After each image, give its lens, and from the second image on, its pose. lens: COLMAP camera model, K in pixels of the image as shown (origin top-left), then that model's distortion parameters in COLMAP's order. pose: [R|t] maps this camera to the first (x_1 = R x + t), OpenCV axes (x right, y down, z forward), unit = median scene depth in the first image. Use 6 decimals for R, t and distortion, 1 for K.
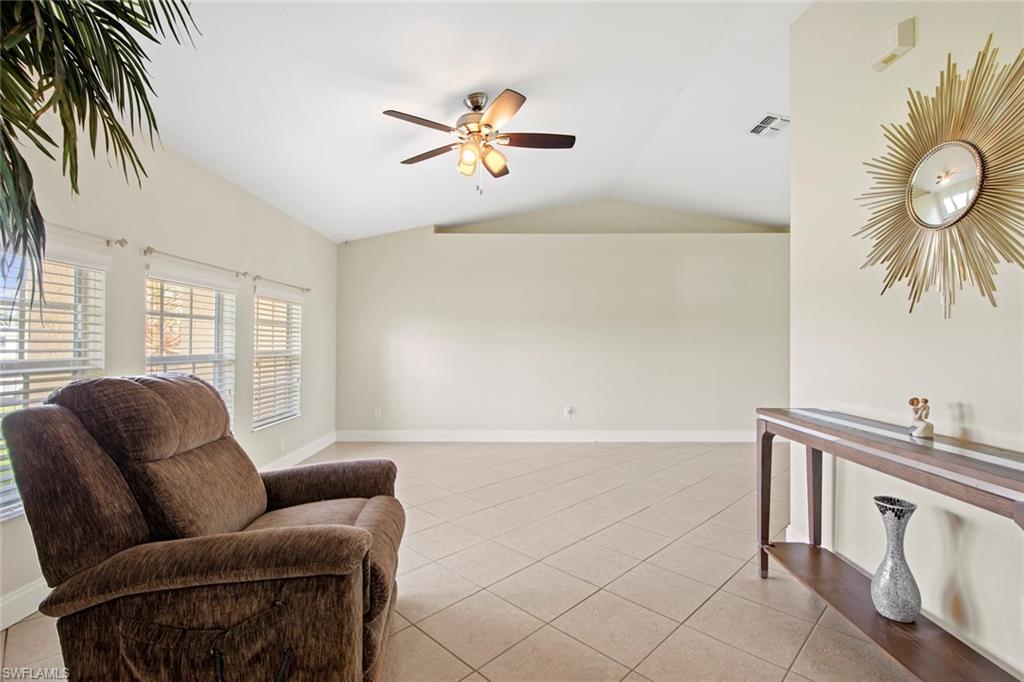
lens RADIAL K [[470.7, 0, 513.7], [0, 470.7, 337.0], [0, 0, 1]] dist [0.010548, -0.003914]
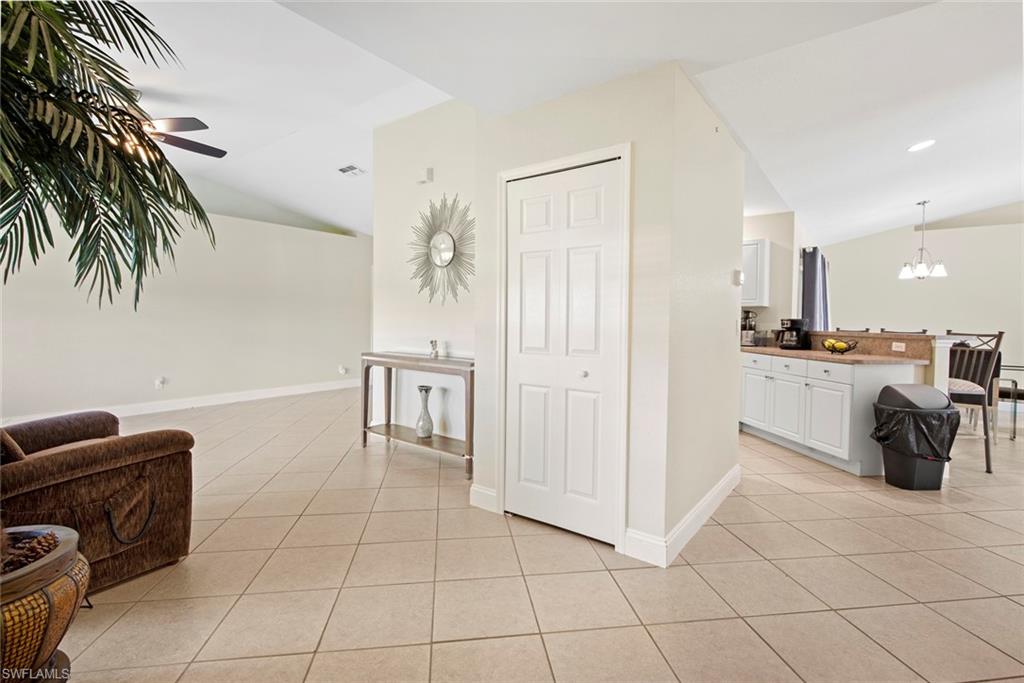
lens RADIAL K [[470.7, 0, 508.0], [0, 470.7, 335.4], [0, 0, 1]] dist [0.010548, -0.003914]
pose [[0.614177, -0.025163, 0.788767, -0.717369], [-0.017078, 0.998834, 0.045162, -0.004962], [-0.788983, -0.041208, 0.613031, -0.680562]]
